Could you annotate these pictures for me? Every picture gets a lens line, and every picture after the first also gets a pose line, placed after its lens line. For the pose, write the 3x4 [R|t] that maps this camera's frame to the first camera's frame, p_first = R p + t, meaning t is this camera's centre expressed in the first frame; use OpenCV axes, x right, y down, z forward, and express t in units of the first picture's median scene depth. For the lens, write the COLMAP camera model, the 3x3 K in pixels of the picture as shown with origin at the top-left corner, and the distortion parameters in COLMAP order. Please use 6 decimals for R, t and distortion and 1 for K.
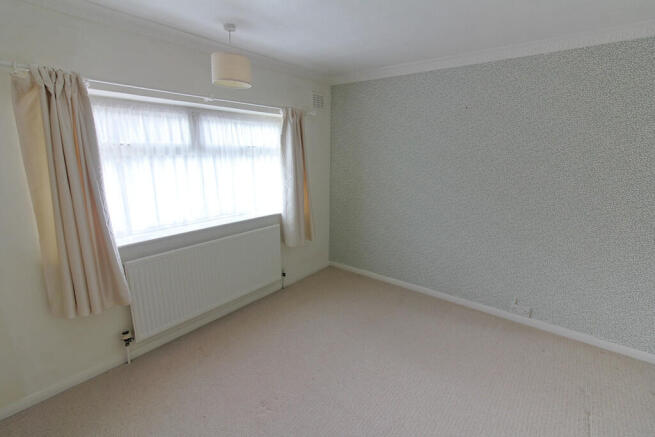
lens RADIAL K [[302.5, 0, 329.3], [0, 302.5, 219.2], [0, 0, 1]] dist [-0.000528, -0.000031]
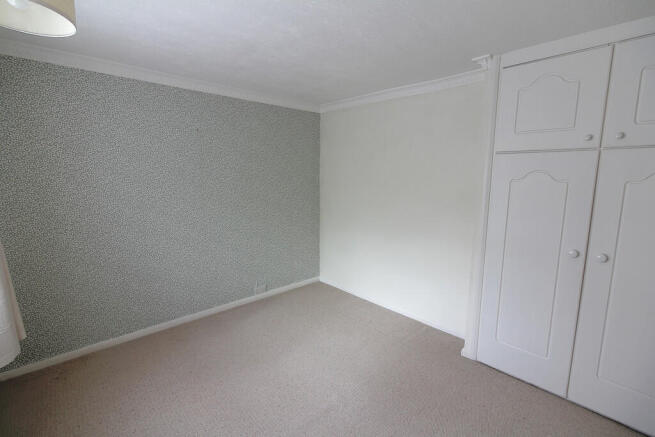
lens RADIAL K [[302.5, 0, 328.1], [0, 302.5, 217.0], [0, 0, 1]] dist [-0.000528, -0.000031]
pose [[0.145796, -0.154506, 0.977175, -0.547299], [0.211940, 0.969676, 0.121699, -0.100008], [-0.966346, 0.189359, 0.174121, 0.415041]]
